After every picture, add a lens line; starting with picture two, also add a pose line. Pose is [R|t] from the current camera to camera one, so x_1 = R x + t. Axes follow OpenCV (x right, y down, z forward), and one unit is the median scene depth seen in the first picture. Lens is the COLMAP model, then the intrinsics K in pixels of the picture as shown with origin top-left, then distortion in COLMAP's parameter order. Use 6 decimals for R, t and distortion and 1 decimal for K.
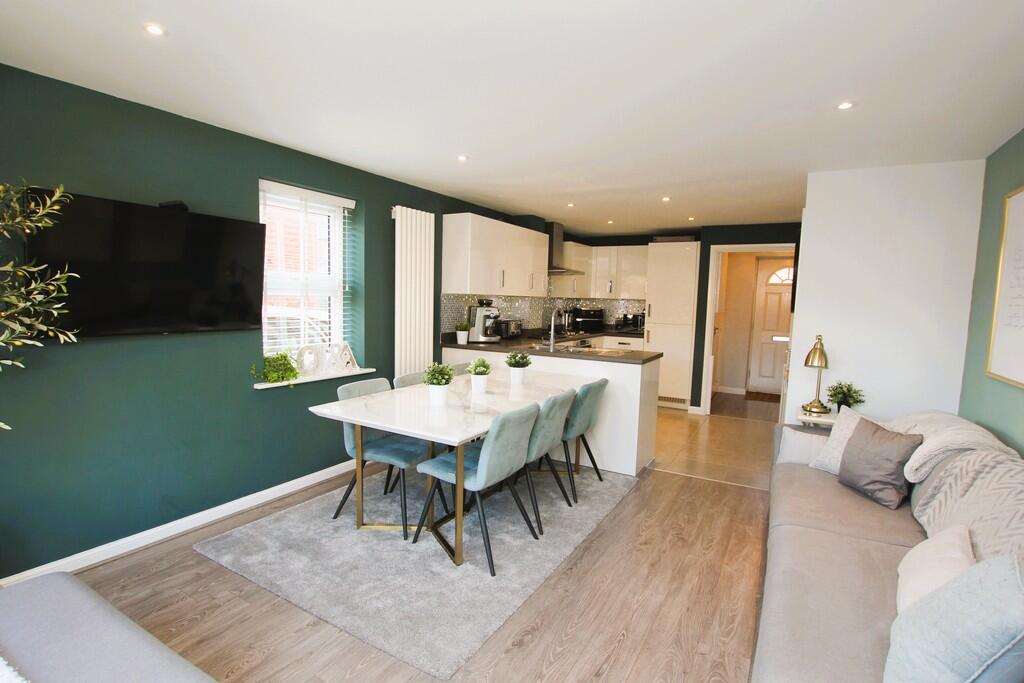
lens RADIAL K [[478.1, 0, 504.5], [0, 478.1, 343.3], [0, 0, 1]] dist [-0.027149, 0.000020]
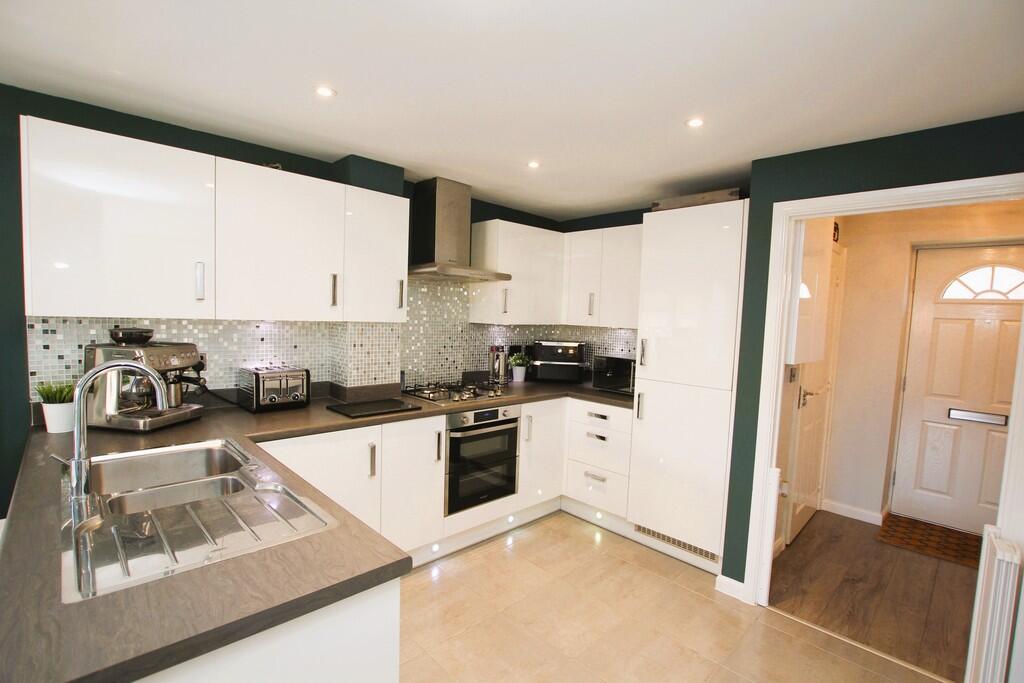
lens RADIAL K [[478.1, 0, 485.8], [0, 478.1, 350.1], [0, 0, 1]] dist [-0.027149, 0.000020]
pose [[0.962356, 0.024504, -0.270686, 0.290438], [-0.033500, 0.999028, -0.028666, -0.054000], [0.269720, 0.036655, 0.962241, 0.509101]]
